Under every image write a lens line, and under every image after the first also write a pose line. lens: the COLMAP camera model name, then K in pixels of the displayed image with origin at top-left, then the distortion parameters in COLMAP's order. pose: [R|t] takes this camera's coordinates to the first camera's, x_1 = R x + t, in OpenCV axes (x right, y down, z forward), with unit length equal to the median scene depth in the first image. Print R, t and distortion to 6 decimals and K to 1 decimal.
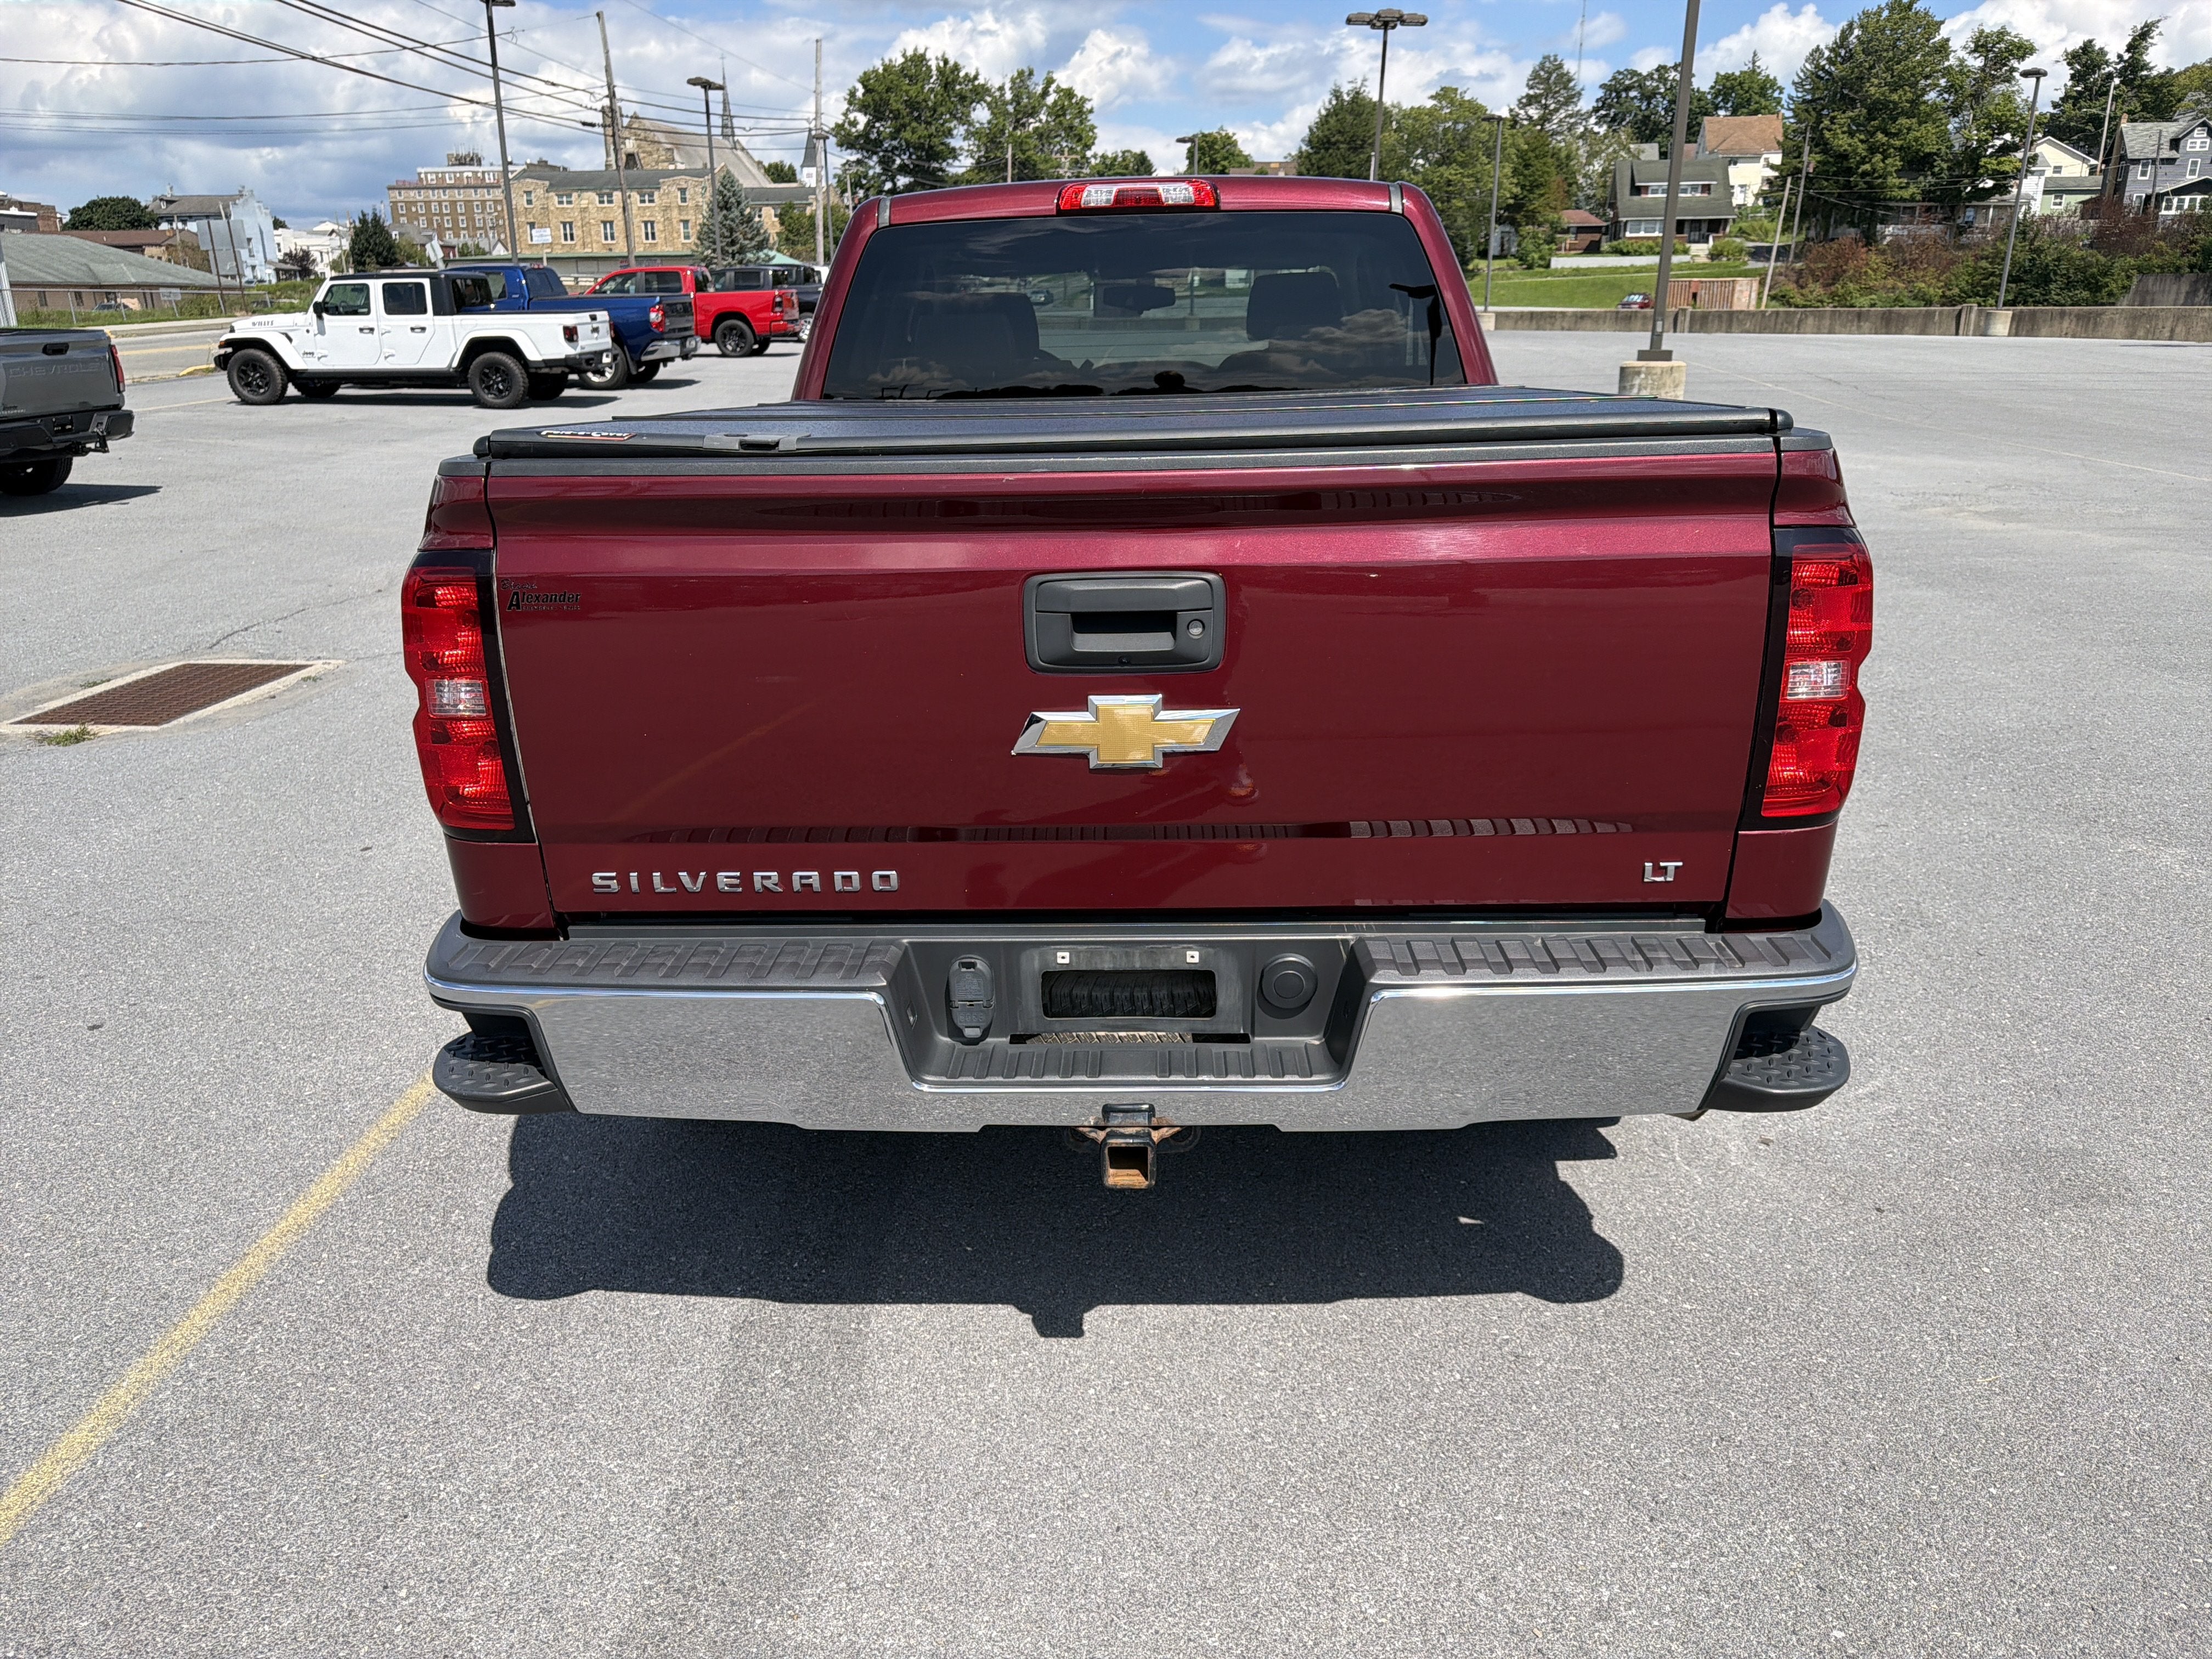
lens RADIAL K [[1564.3, 0, 1099.9], [0, 1564.3, 837.3], [0, 0, 1]] dist [0.004837, -0.018834]
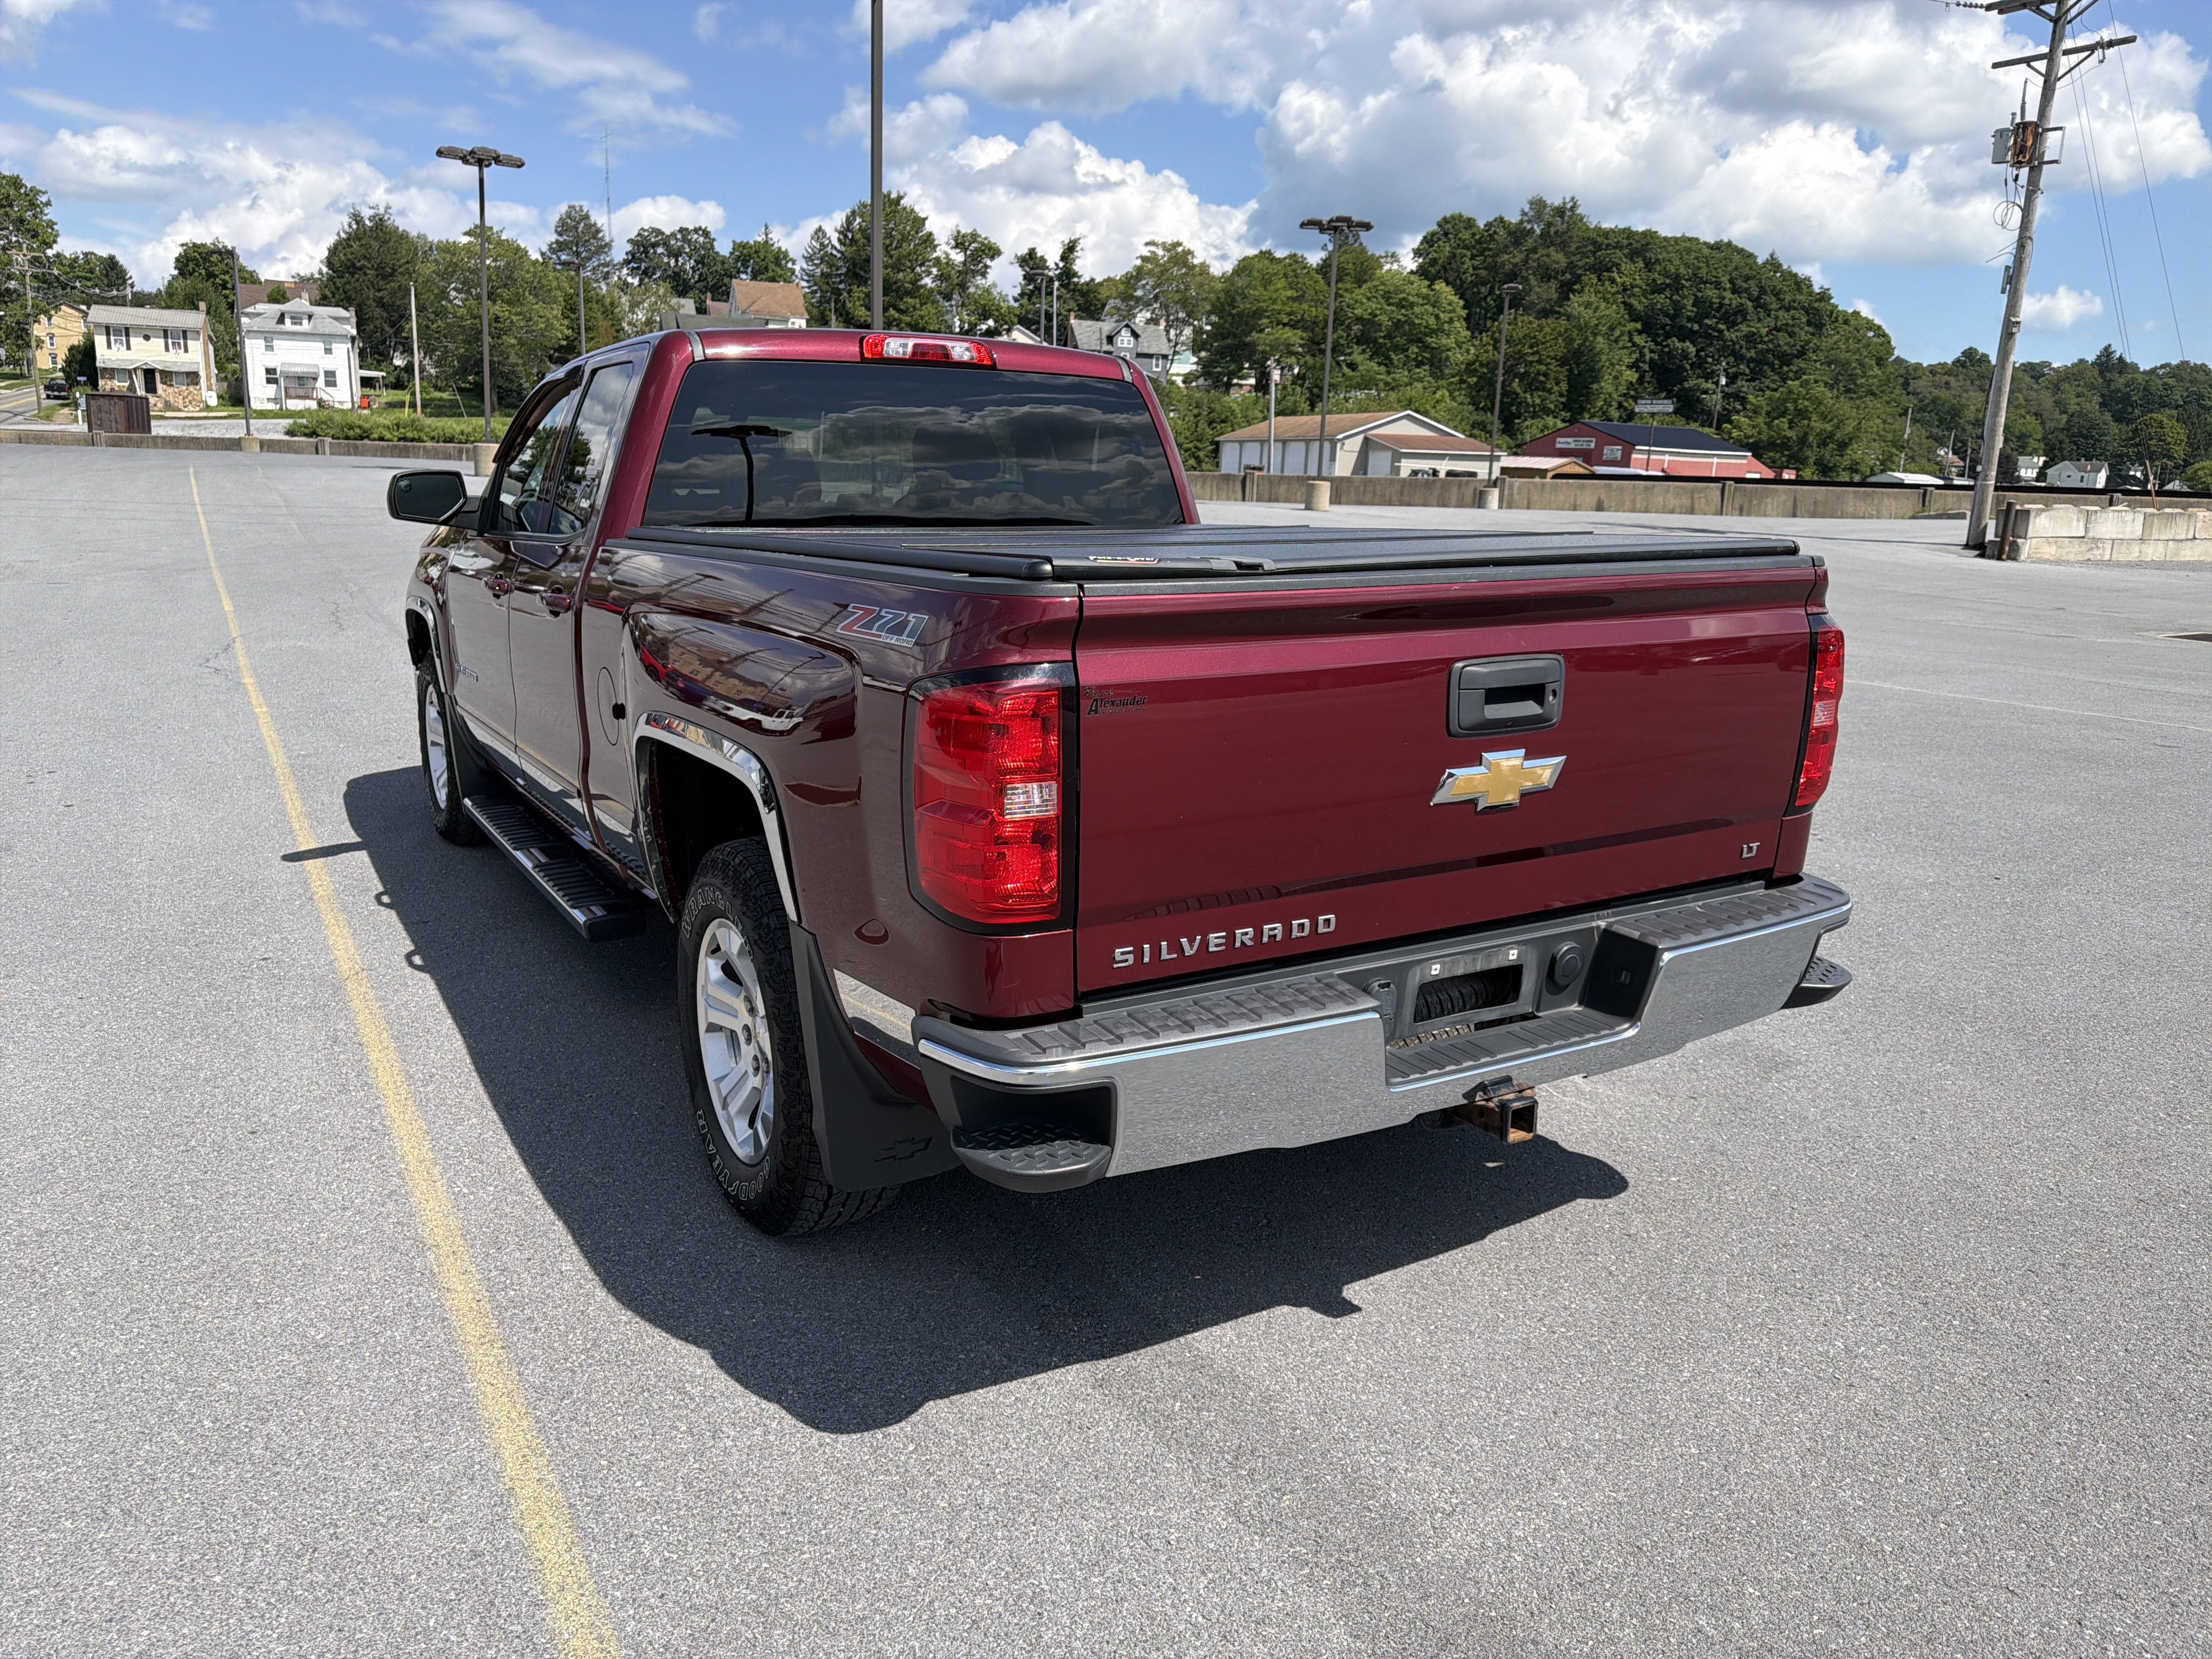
lens RADIAL K [[1564.3, 0, 1097.4], [0, 1564.3, 842.8], [0, 0, 1]] dist [0.004837, -0.018834]
pose [[0.838426, -0.092363, 0.537133, -0.143287], [0.134841, 0.990050, -0.040232, -0.001361], [-0.528072, 0.106159, 0.842538, 0.014068]]
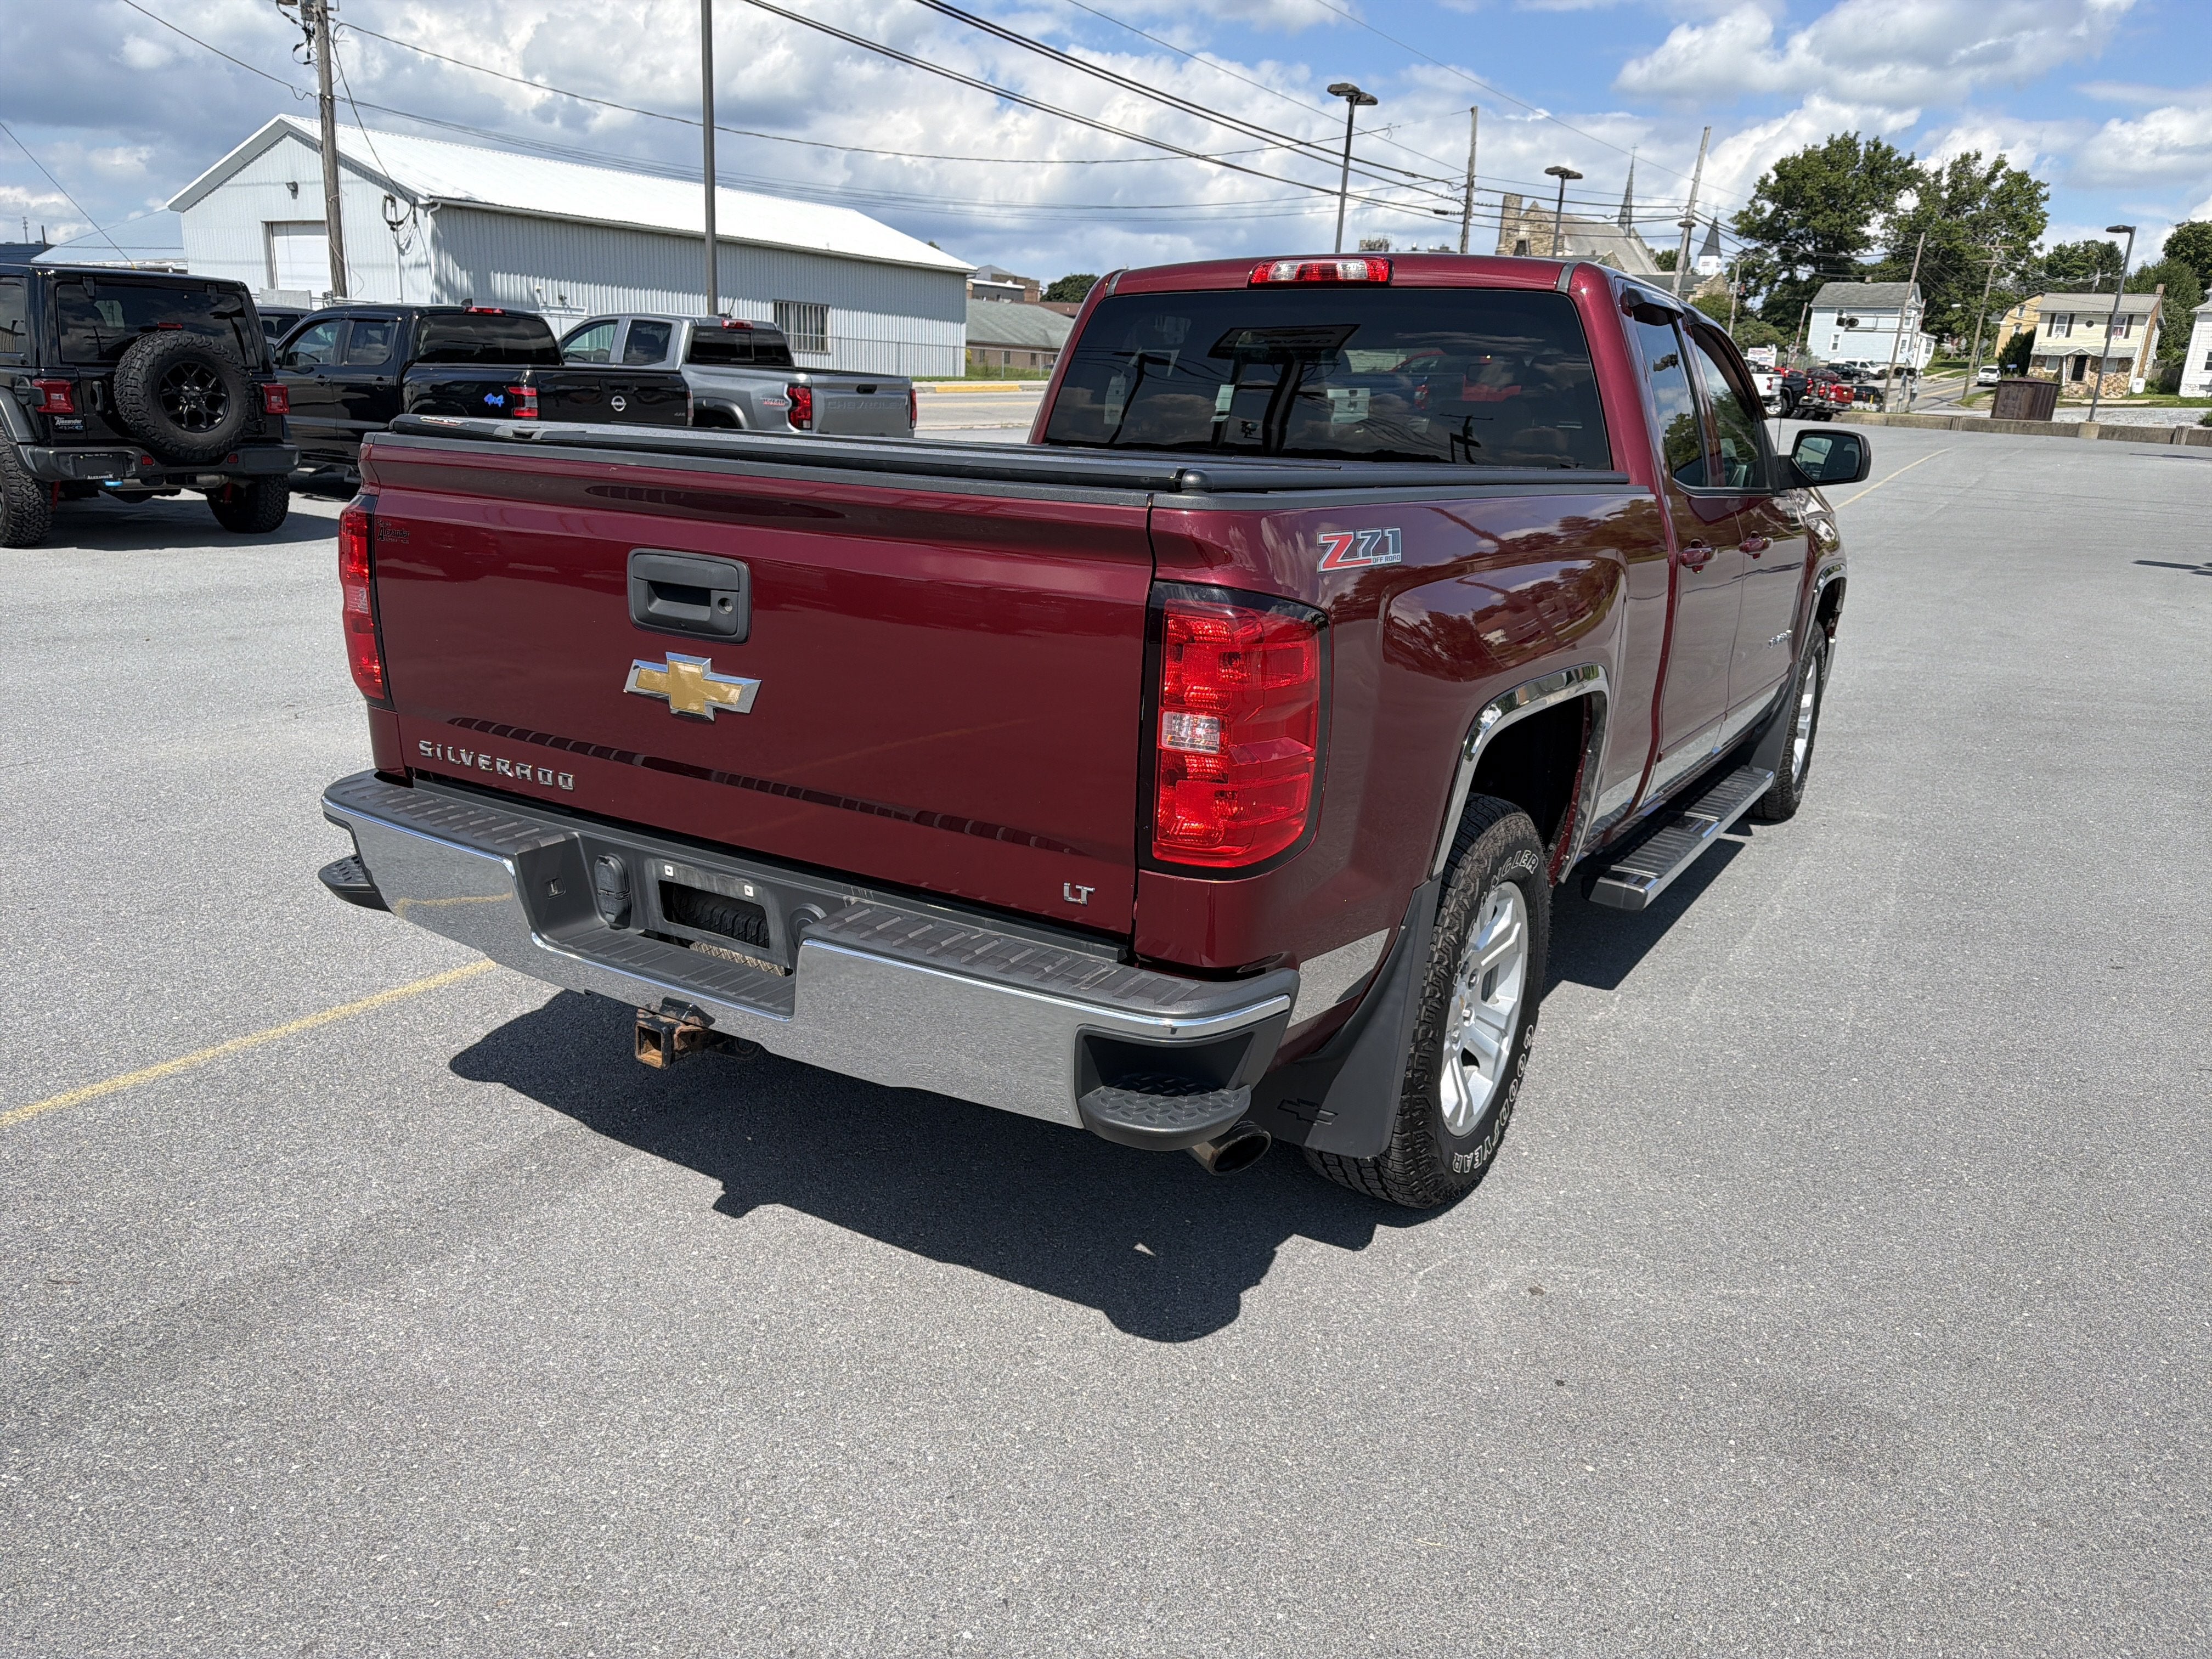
lens RADIAL K [[1564.3, 0, 1084.3], [0, 1564.3, 830.1], [0, 0, 1]] dist [0.004837, -0.018834]
pose [[0.860465, 0.181068, -0.476251, 0.131741], [-0.205671, 0.978621, 0.000471, -0.003315], [0.466155, 0.097546, 0.879309, 0.011792]]
